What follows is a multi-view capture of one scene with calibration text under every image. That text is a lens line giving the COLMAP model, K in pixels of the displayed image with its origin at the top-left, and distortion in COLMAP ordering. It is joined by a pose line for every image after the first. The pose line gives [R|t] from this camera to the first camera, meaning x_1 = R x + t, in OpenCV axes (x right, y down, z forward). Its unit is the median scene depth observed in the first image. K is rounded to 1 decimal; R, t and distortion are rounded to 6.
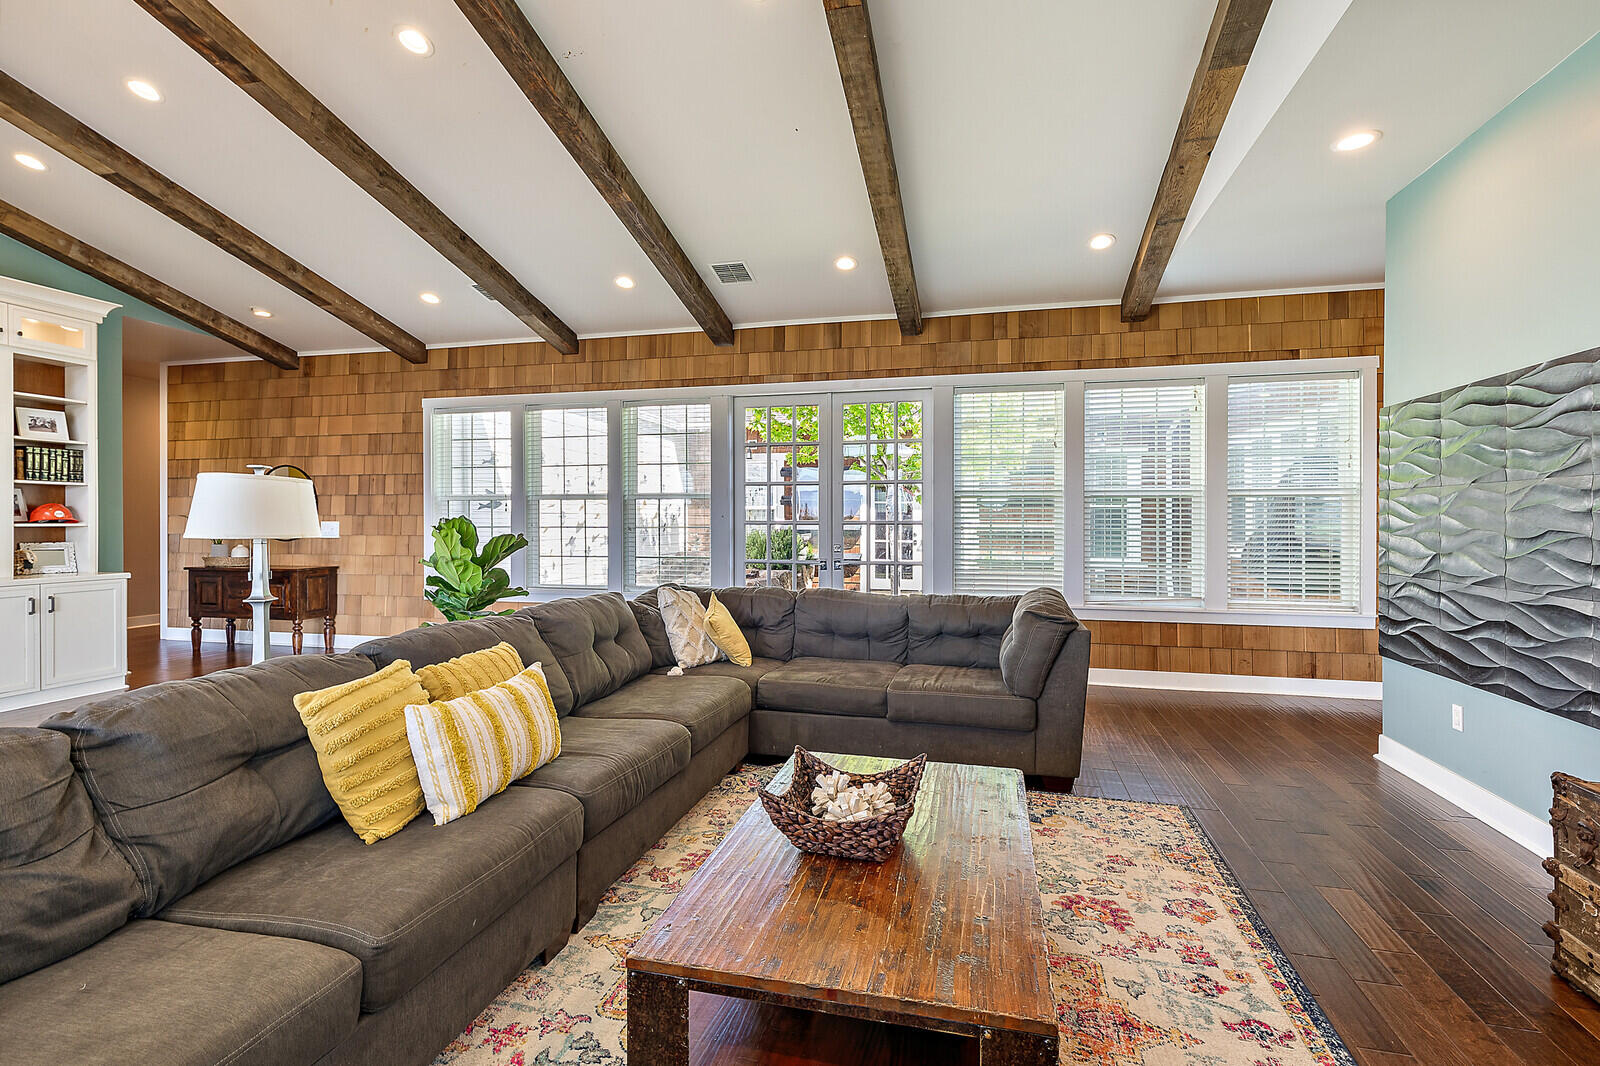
lens RADIAL K [[731.9, 0, 805.0], [0, 731.9, 525.2], [0, 0, 1]] dist [0.009867, -0.001369]
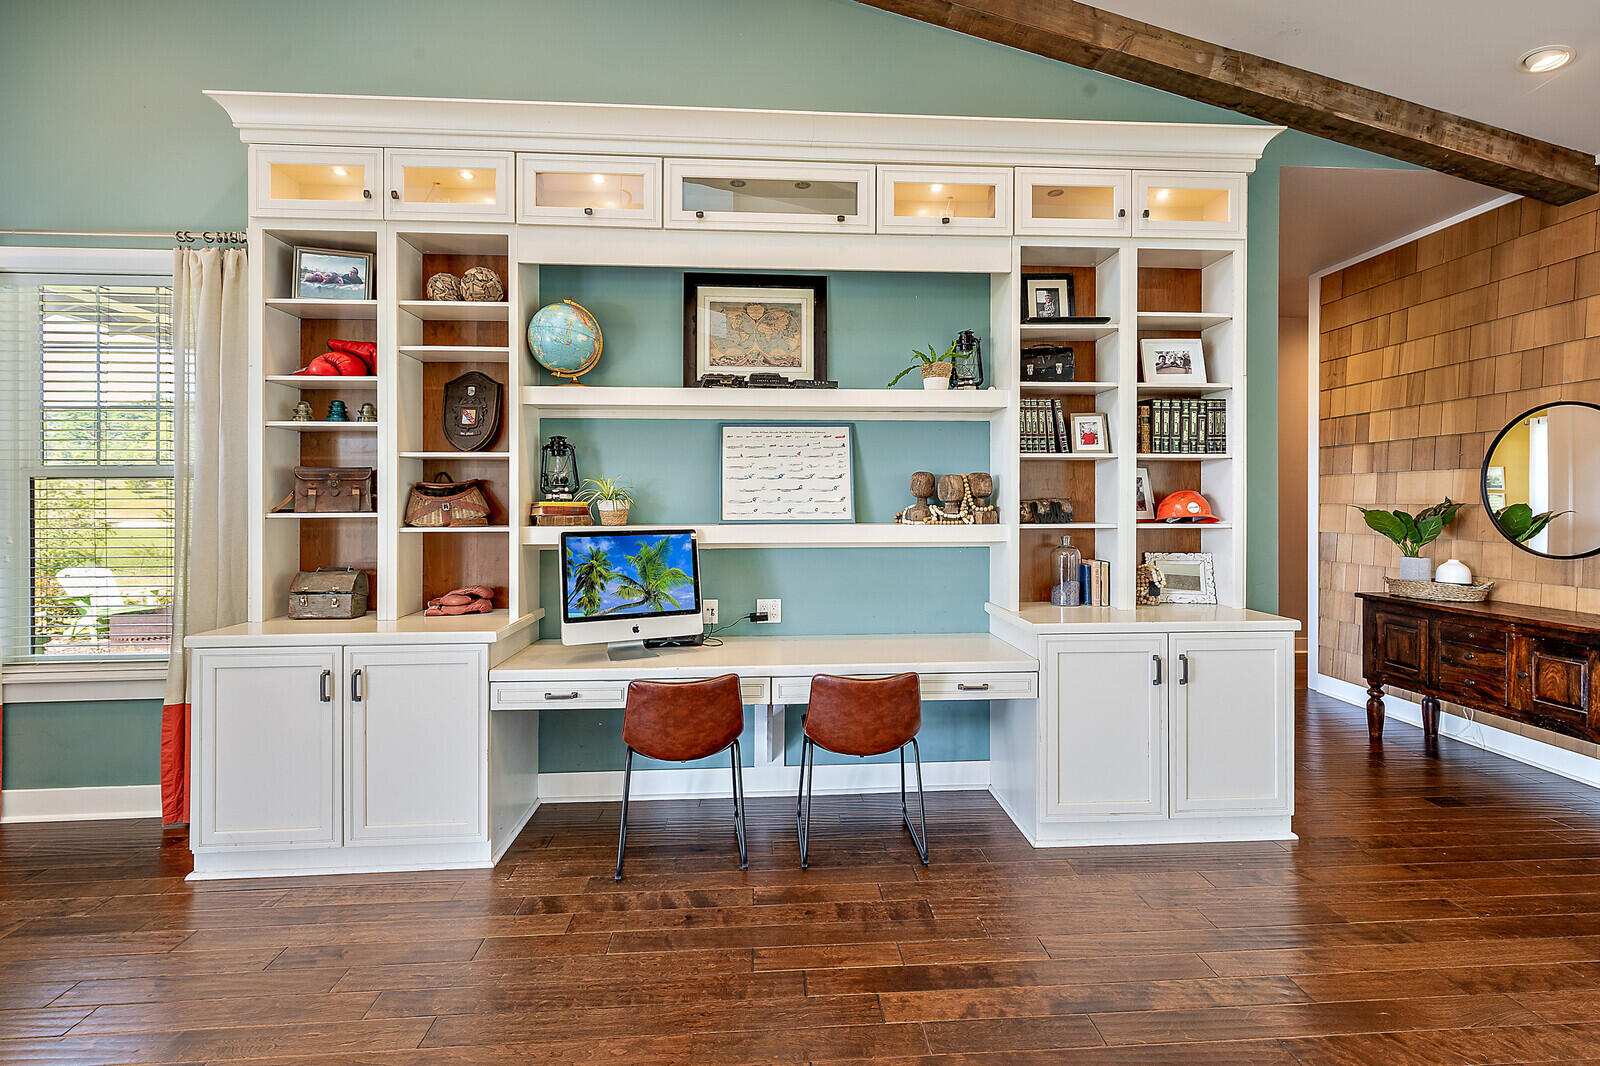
lens RADIAL K [[731.9, 0, 814.2], [0, 731.9, 499.5], [0, 0, 1]] dist [0.009867, -0.001369]
pose [[0.306549, -0.001887, -0.951853, -0.532283], [-0.005455, 0.999978, -0.003739, -0.017735], [0.951839, 0.006338, 0.306532, 0.518980]]
